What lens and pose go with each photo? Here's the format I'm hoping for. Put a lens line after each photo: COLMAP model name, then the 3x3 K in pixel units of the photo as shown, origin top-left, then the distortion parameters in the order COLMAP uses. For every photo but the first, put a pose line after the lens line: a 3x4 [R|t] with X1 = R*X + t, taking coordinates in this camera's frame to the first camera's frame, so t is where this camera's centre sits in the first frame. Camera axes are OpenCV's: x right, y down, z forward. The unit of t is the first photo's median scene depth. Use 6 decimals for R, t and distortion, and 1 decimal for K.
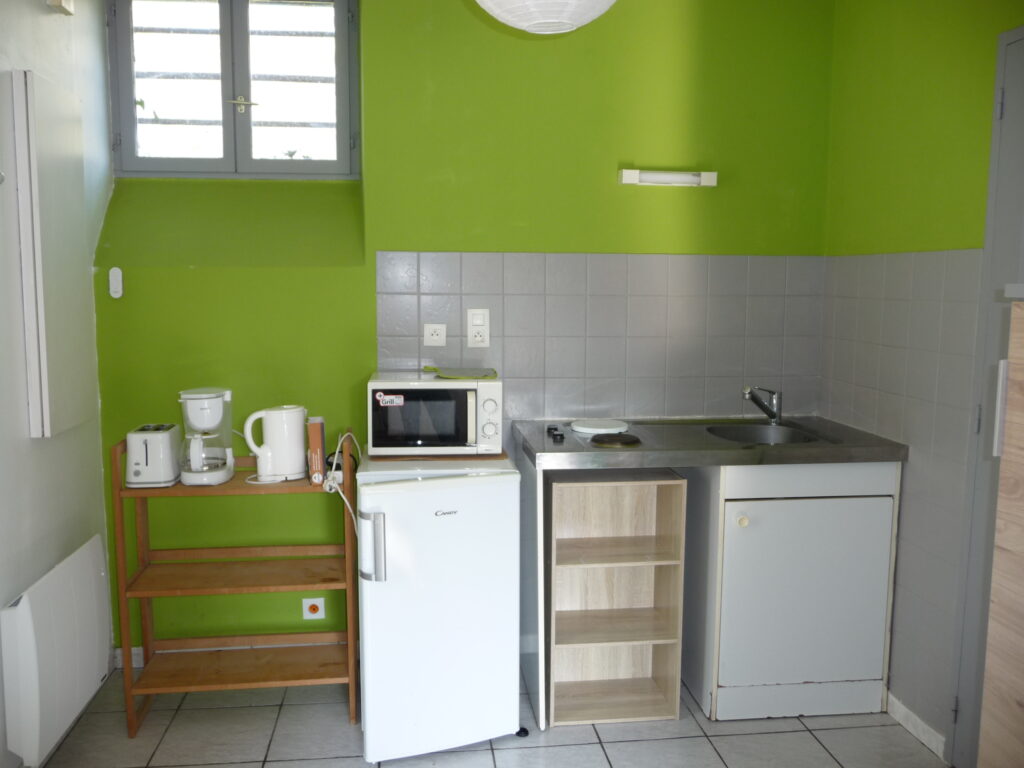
lens RADIAL K [[848.5, 0, 510.3], [0, 848.5, 384.7], [0, 0, 1]] dist [-0.033516, 0.017832]
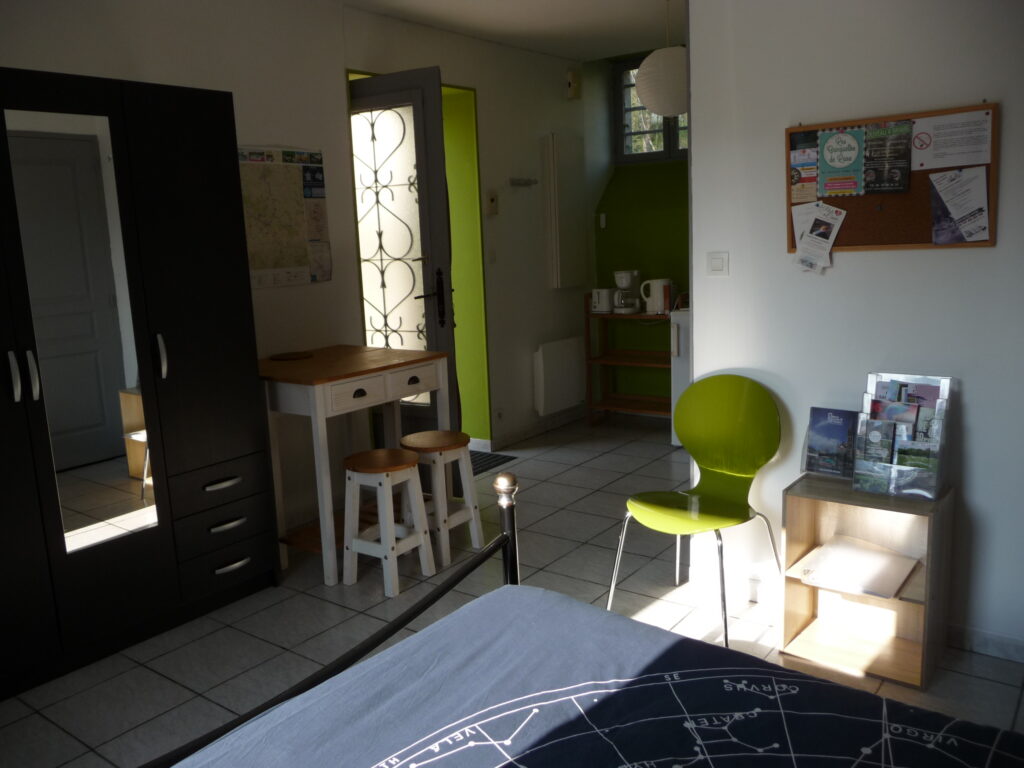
lens RADIAL K [[848.5, 0, 512.3], [0, 848.5, 380.2], [0, 0, 1]] dist [-0.033516, 0.017832]
pose [[0.715540, 0.083374, -0.693578, 0.936426], [-0.023386, 0.995155, 0.095500, 0.084525], [0.698180, -0.052115, 0.714023, -0.738284]]
